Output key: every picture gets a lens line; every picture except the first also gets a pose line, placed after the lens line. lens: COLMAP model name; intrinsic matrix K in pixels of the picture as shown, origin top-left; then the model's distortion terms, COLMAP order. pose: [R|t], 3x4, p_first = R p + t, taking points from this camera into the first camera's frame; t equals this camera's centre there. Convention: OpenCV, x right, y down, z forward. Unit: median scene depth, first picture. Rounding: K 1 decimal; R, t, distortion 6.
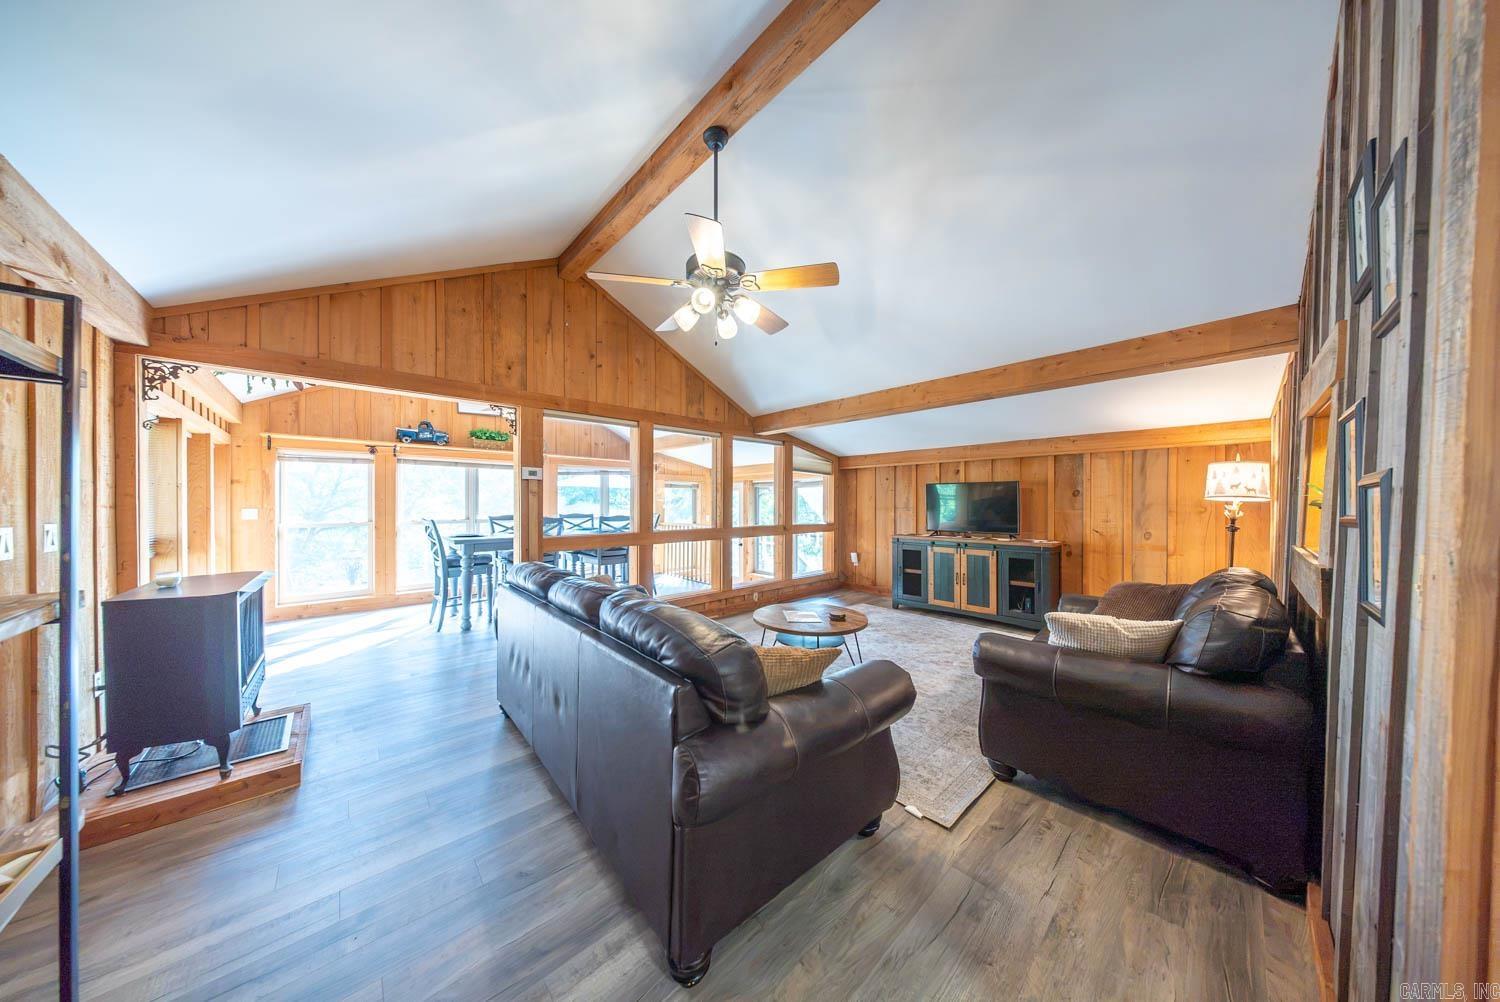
lens RADIAL K [[442.4, 0, 749.1], [0, 442.4, 507.0], [0, 0, 1]] dist [-0.000790, -0.000289]
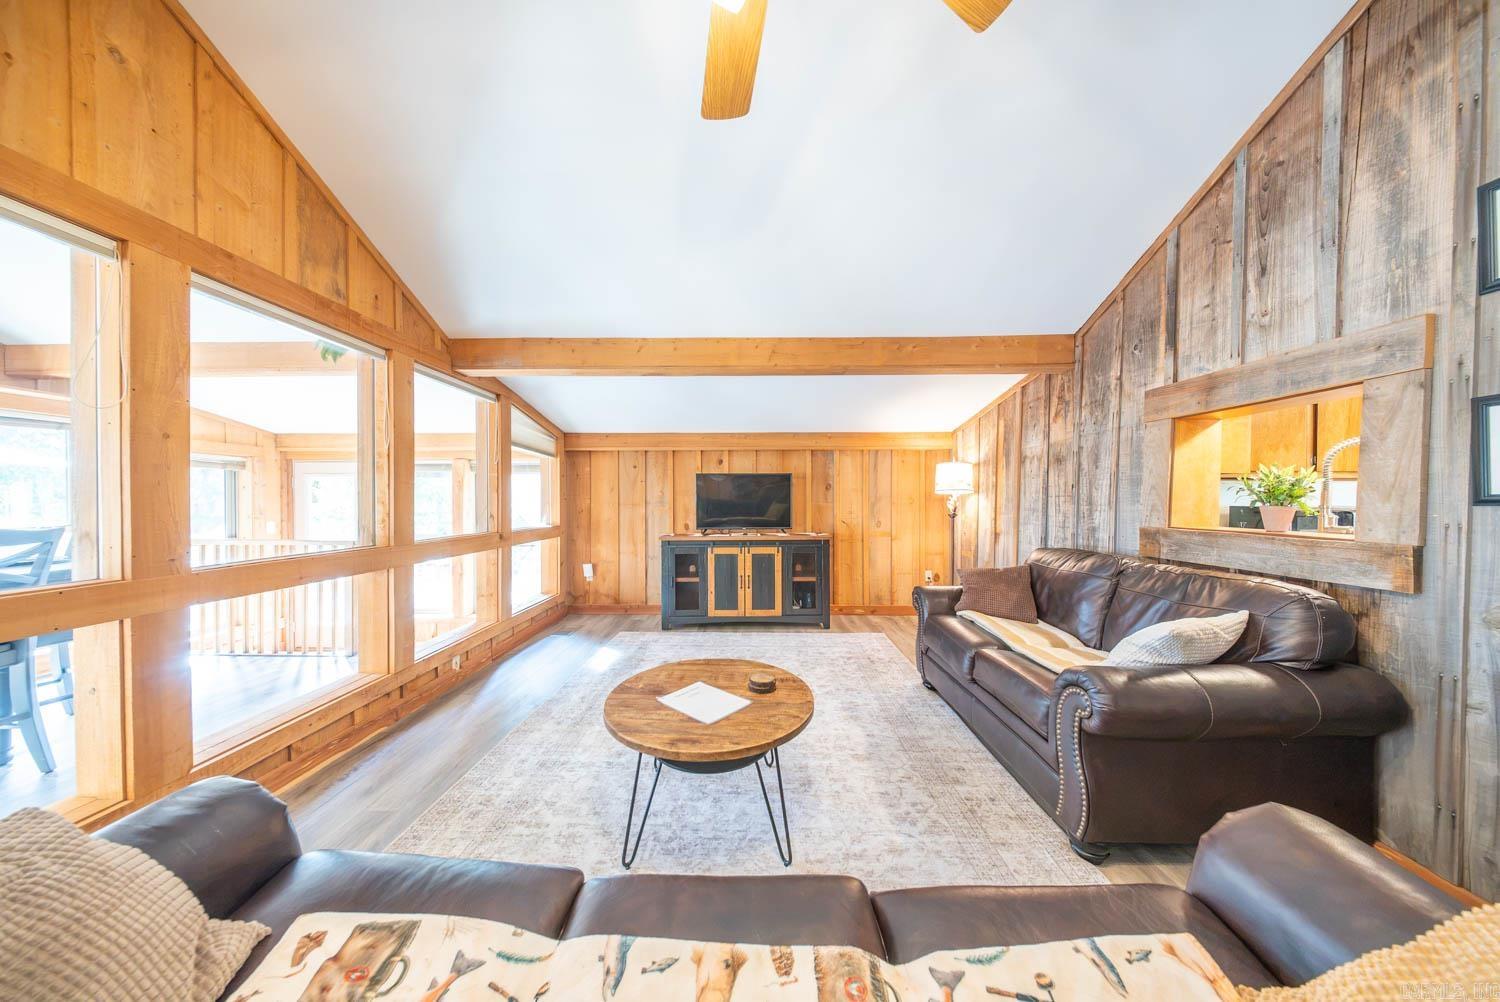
lens RADIAL K [[442.4, 0, 756.0], [0, 442.4, 504.4], [0, 0, 1]] dist [-0.000790, -0.000289]
pose [[0.680576, -0.009202, 0.732619, -0.150707], [0.011192, 0.999935, 0.002162, 0.006855], [-0.732592, 0.006728, 0.680635, 0.380693]]
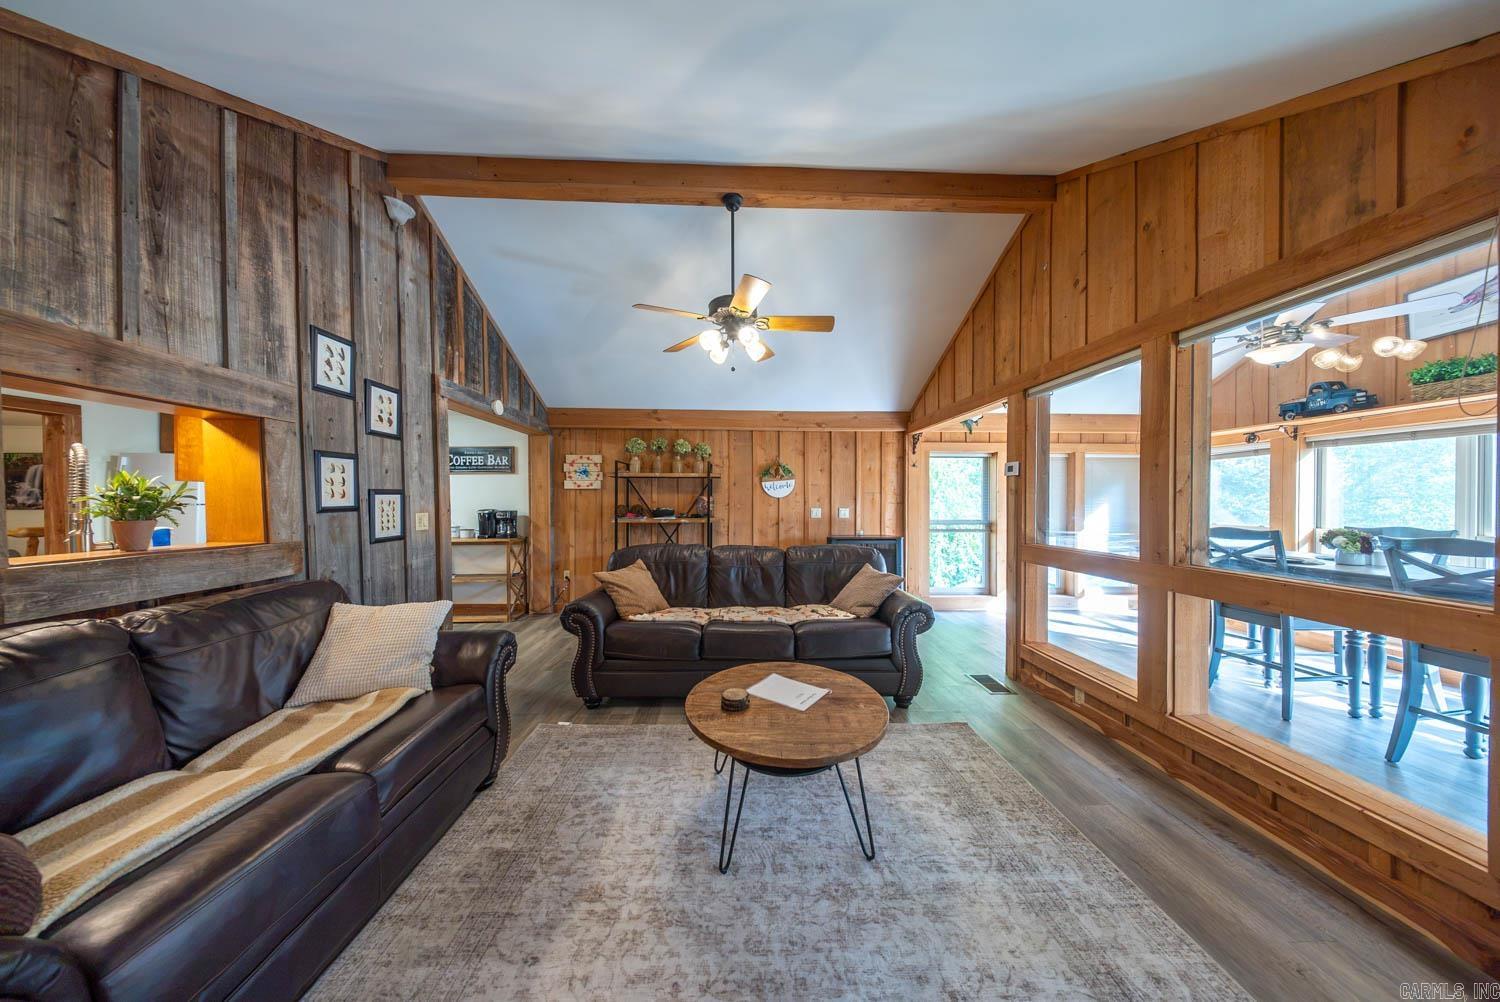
lens RADIAL K [[442.4, 0, 748.6], [0, 442.4, 506.4], [0, 0, 1]] dist [-0.000790, -0.000289]
pose [[-0.647354, 0.007622, -0.762151, 0.391164], [-0.011655, 0.999734, 0.019897, -0.008299], [0.762100, 0.021763, -0.647093, 0.869225]]
